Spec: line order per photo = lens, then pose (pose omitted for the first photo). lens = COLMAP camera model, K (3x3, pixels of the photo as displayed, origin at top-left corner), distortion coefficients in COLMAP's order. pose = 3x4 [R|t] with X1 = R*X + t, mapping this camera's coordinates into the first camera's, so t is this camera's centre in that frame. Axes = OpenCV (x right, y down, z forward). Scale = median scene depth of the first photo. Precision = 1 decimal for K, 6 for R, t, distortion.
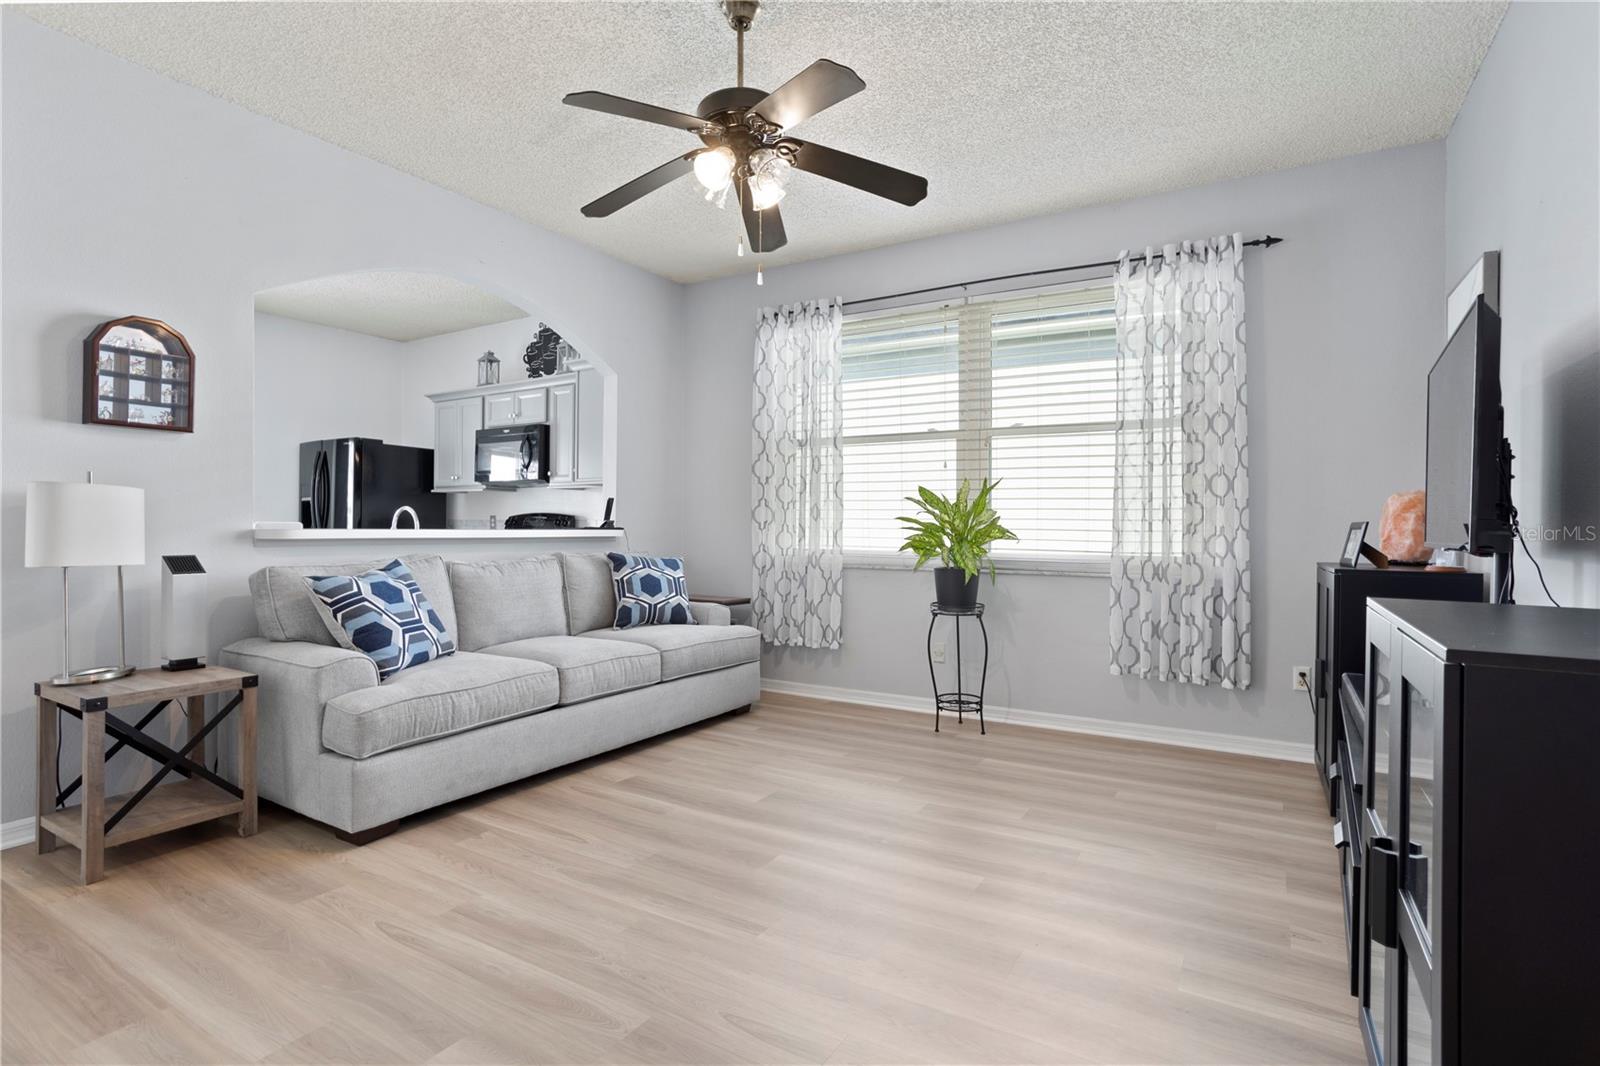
lens RADIAL K [[789.9, 0, 800.0], [0, 789.9, 533.0], [0, 0, 1]] dist [-0.051342, 0.000252]
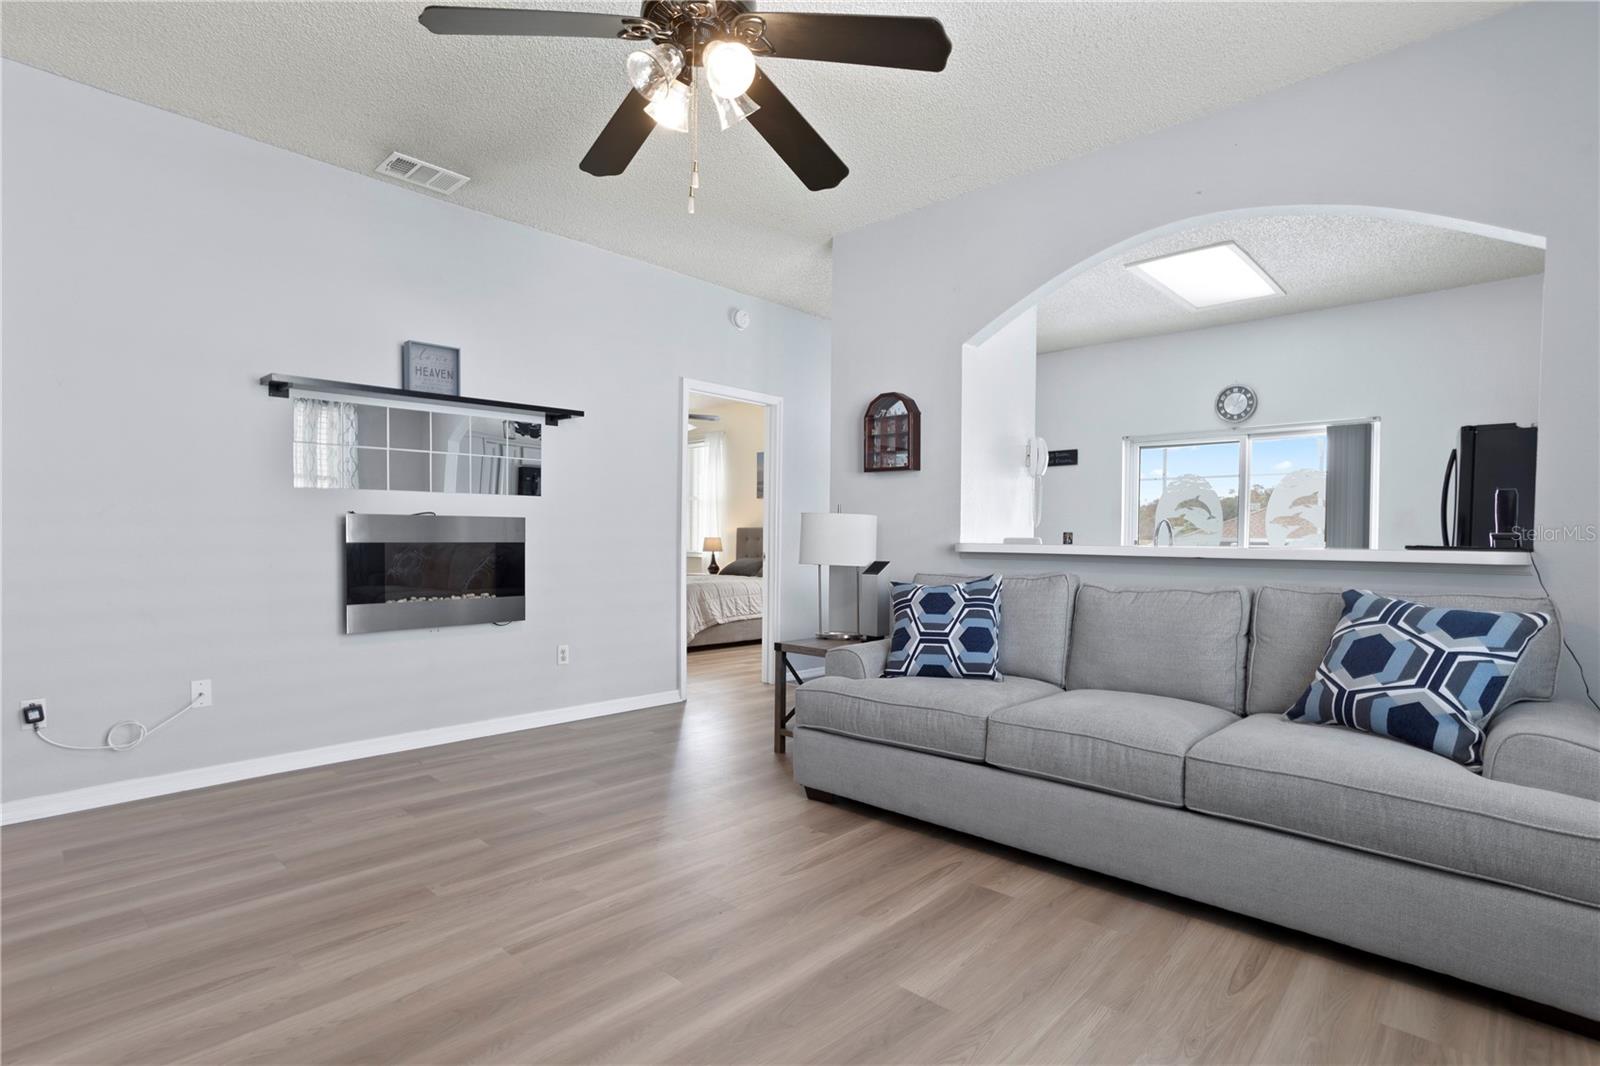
lens RADIAL K [[789.9, 0, 800.0], [0, 789.9, 533.0], [0, 0, 1]] dist [-0.051342, 0.000252]
pose [[-0.206516, -0.011227, -0.978379, 0.513590], [-0.018631, 0.999798, -0.007540, -0.006463], [0.978266, 0.016671, -0.206684, 0.959194]]
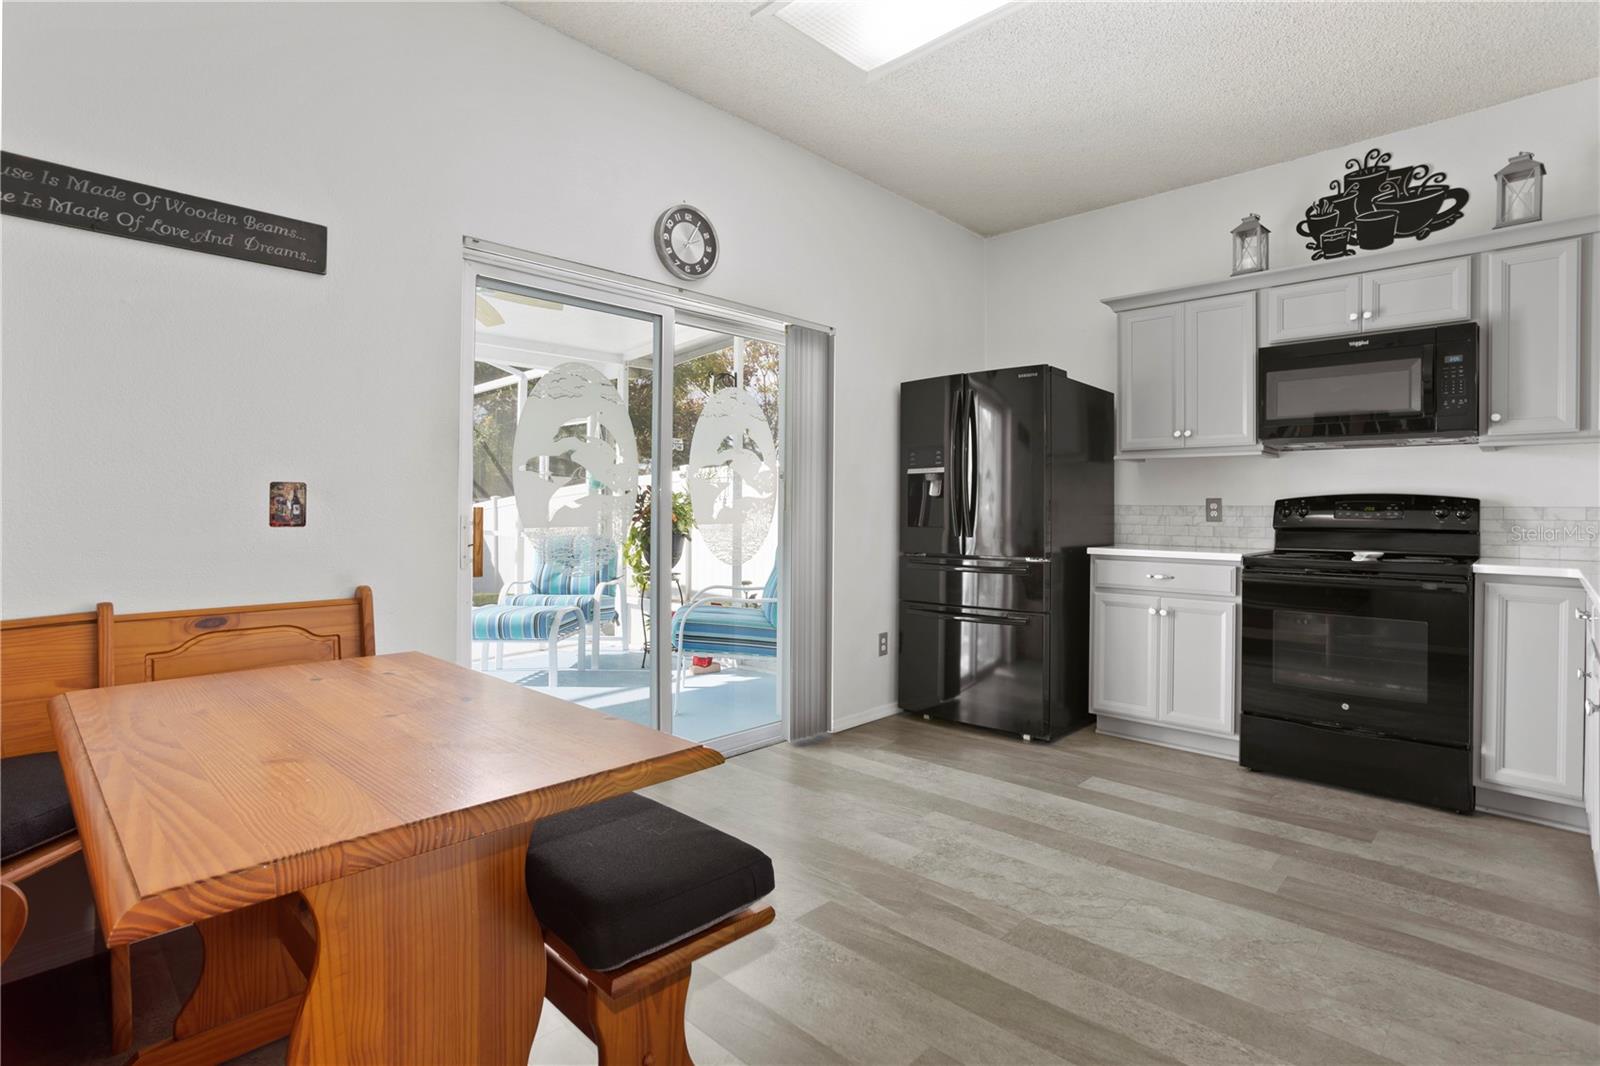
lens RADIAL K [[789.9, 0, 800.0], [0, 789.9, 533.0], [0, 0, 1]] dist [-0.051342, 0.000252]
pose [[0.974054, 0.006224, -0.226231, -1.101498], [-0.004504, 0.999957, 0.008117, -0.001829], [0.226272, -0.006888, 0.974040, 0.690889]]
